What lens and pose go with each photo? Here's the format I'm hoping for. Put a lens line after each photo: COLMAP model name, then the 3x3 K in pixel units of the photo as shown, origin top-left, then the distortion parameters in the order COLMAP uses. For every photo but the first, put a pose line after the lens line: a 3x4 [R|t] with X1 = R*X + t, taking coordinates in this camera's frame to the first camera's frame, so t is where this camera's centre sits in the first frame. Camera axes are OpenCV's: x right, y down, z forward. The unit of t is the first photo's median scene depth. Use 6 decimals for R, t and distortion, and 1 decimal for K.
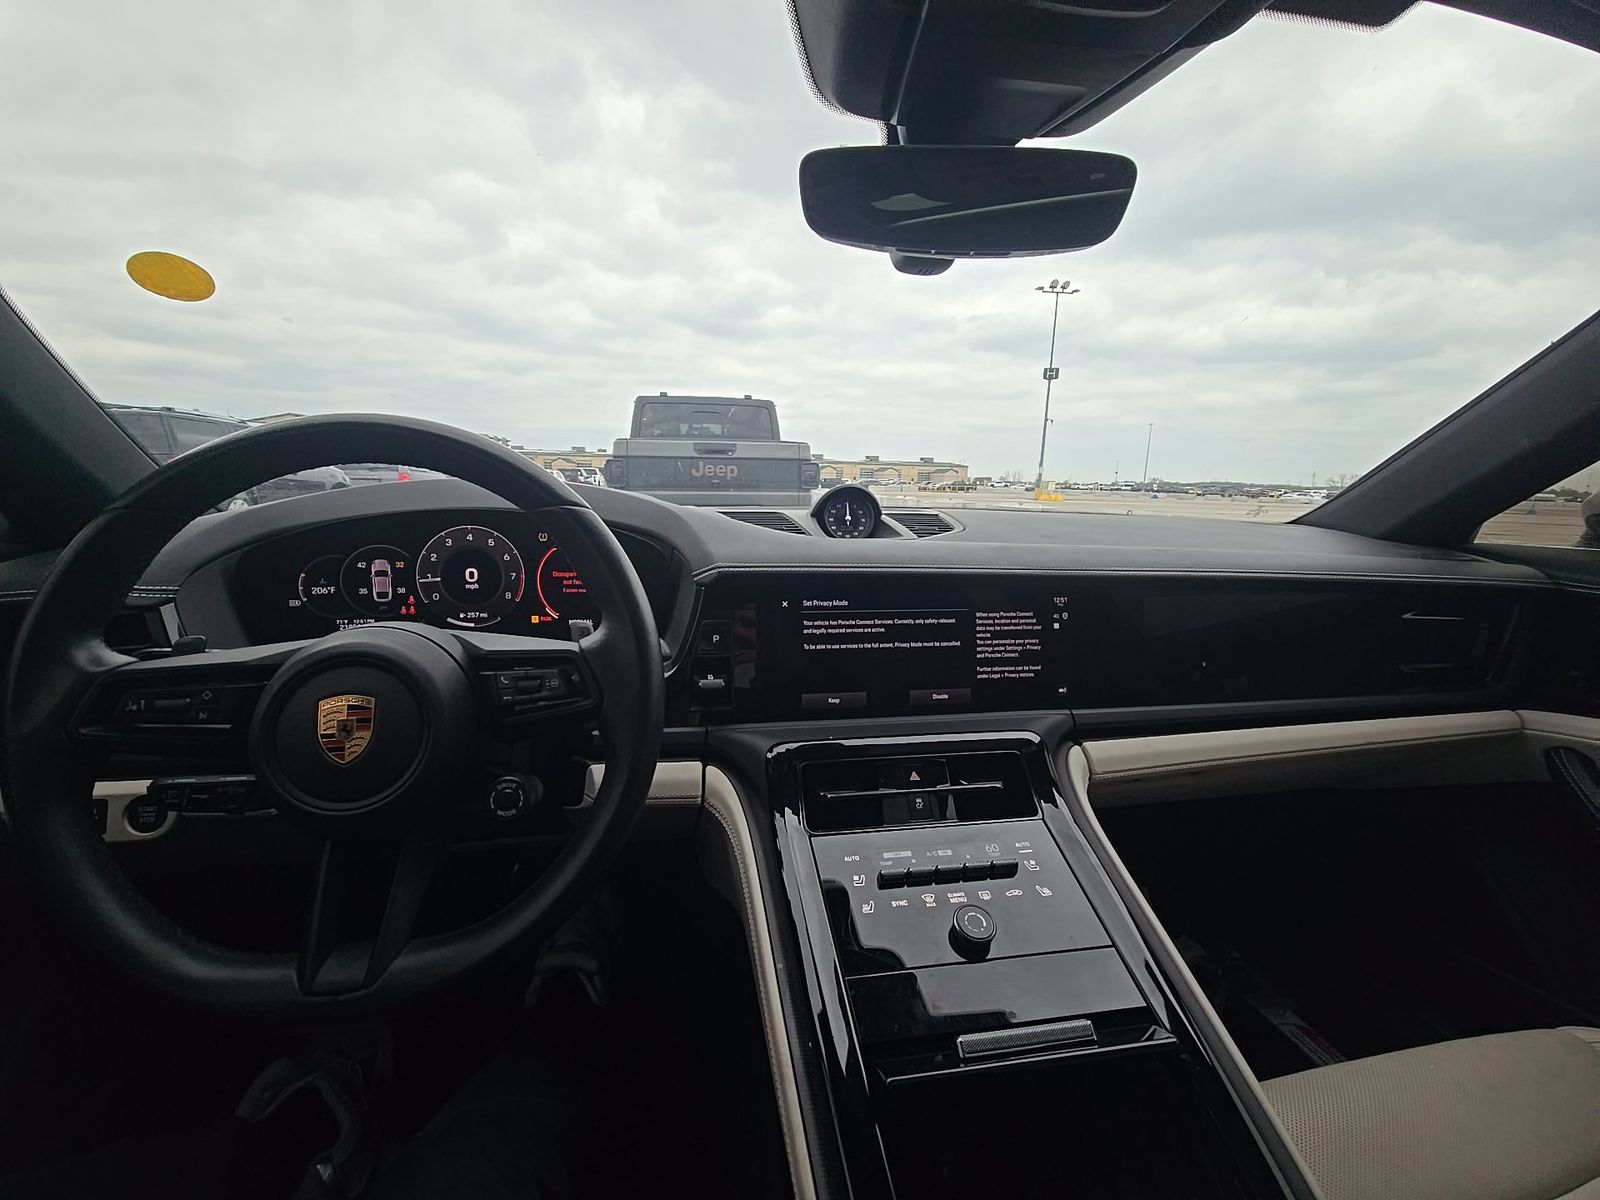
lens RADIAL K [[649.7, 0, 802.1], [0, 649.7, 608.0], [0, 0, 1]] dist [0.002308, -0.003355]
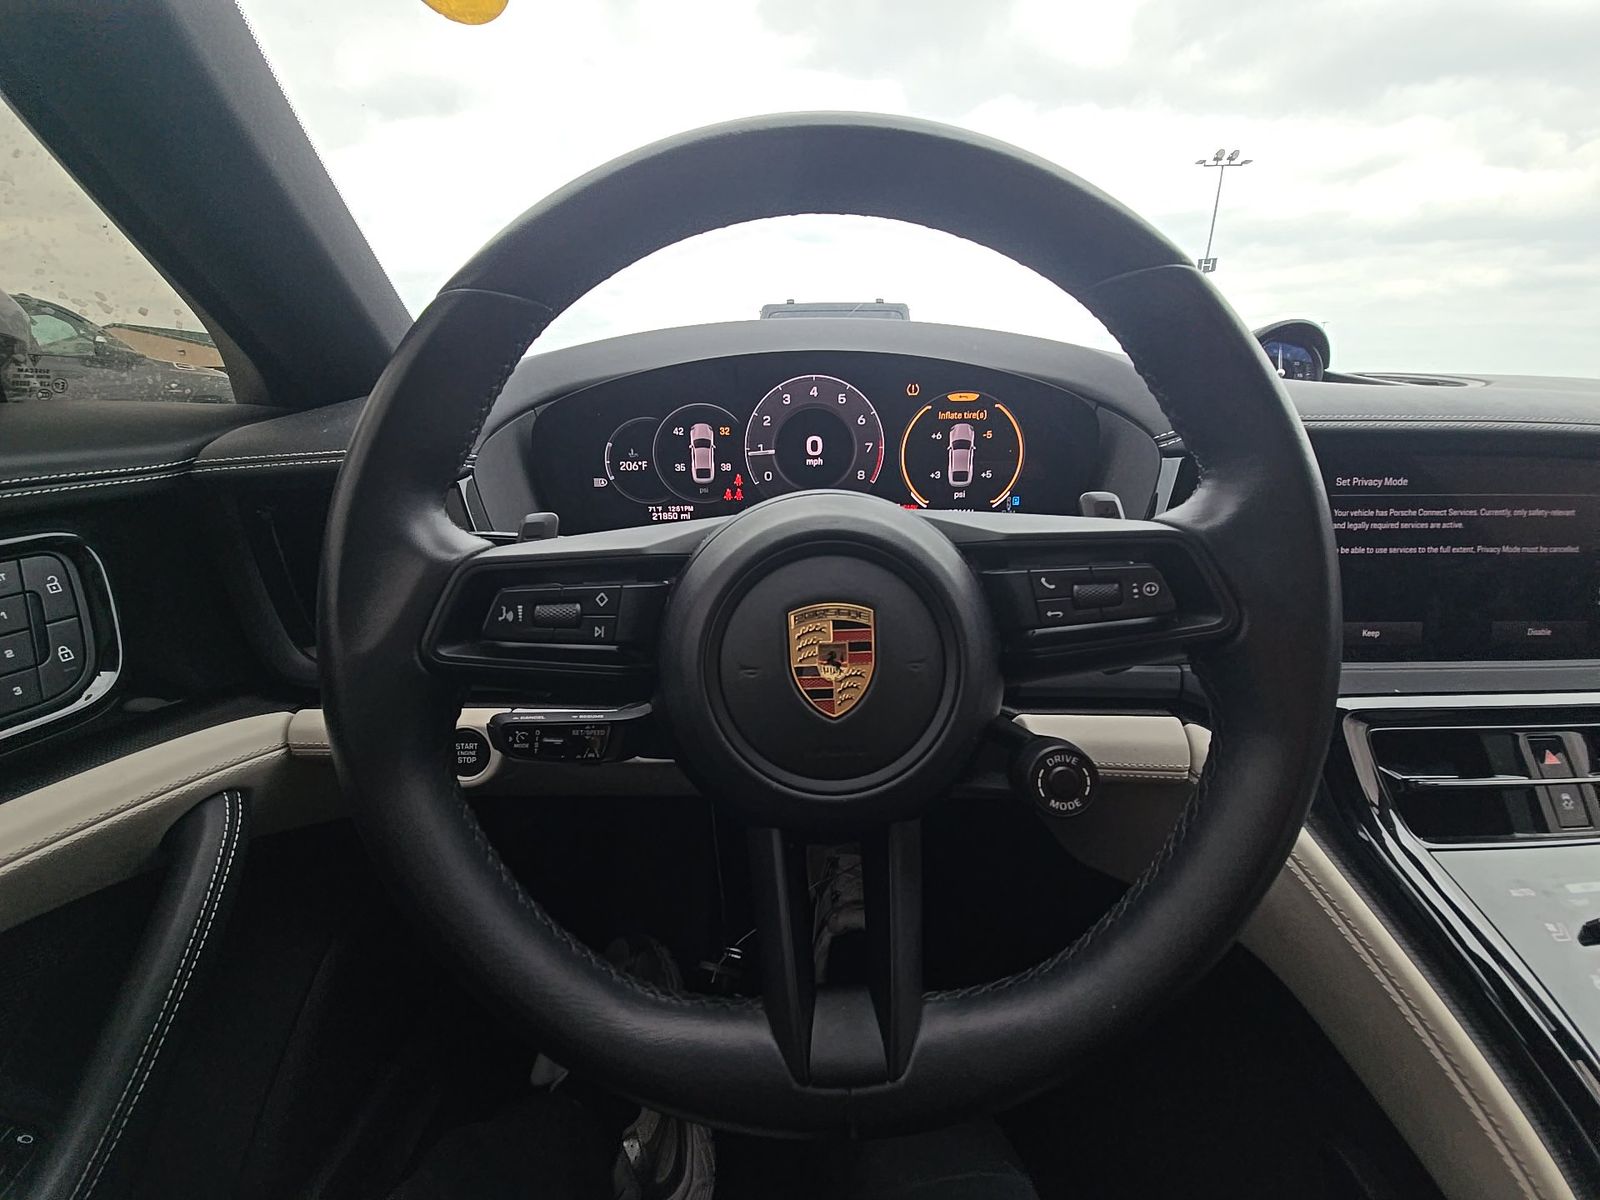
lens RADIAL K [[649.7, 0, 802.1], [0, 649.7, 608.0], [0, 0, 1]] dist [0.002308, -0.003355]
pose [[0.989184, 0.024711, -0.144583, -0.422081], [-0.007551, 0.992979, 0.118048, 0.044258], [0.146485, -0.115679, 0.982426, 0.270248]]
